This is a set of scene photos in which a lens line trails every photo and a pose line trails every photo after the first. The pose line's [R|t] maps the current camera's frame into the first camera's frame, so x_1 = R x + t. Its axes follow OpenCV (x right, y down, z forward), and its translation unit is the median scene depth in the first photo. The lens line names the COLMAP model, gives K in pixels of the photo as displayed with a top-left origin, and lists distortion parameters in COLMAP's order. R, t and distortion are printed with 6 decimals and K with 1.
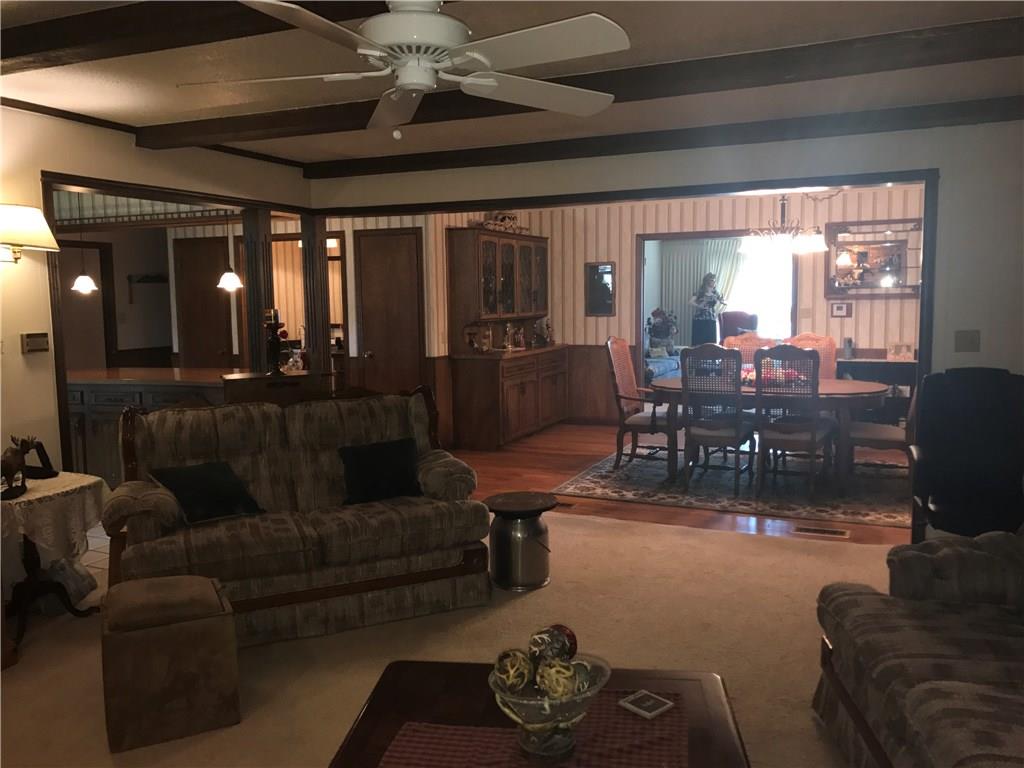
lens RADIAL K [[836.6, 0, 512.0], [0, 836.6, 384.0], [0, 0, 1]] dist [0.052964, -0.105978]
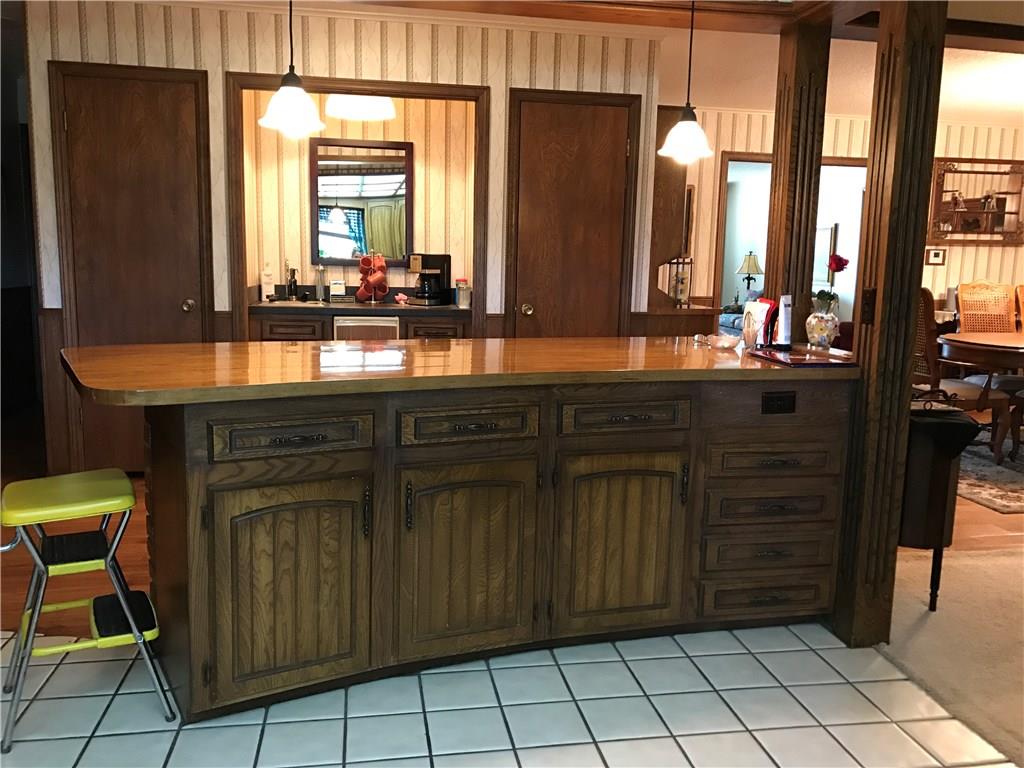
lens RADIAL K [[836.6, 0, 512.0], [0, 836.6, 384.0], [0, 0, 1]] dist [0.052964, -0.105978]
pose [[0.833507, -0.052762, 0.549984, -0.490131], [0.023303, 0.997901, 0.060417, -0.017579], [-0.552017, -0.037542, 0.832987, 0.498029]]
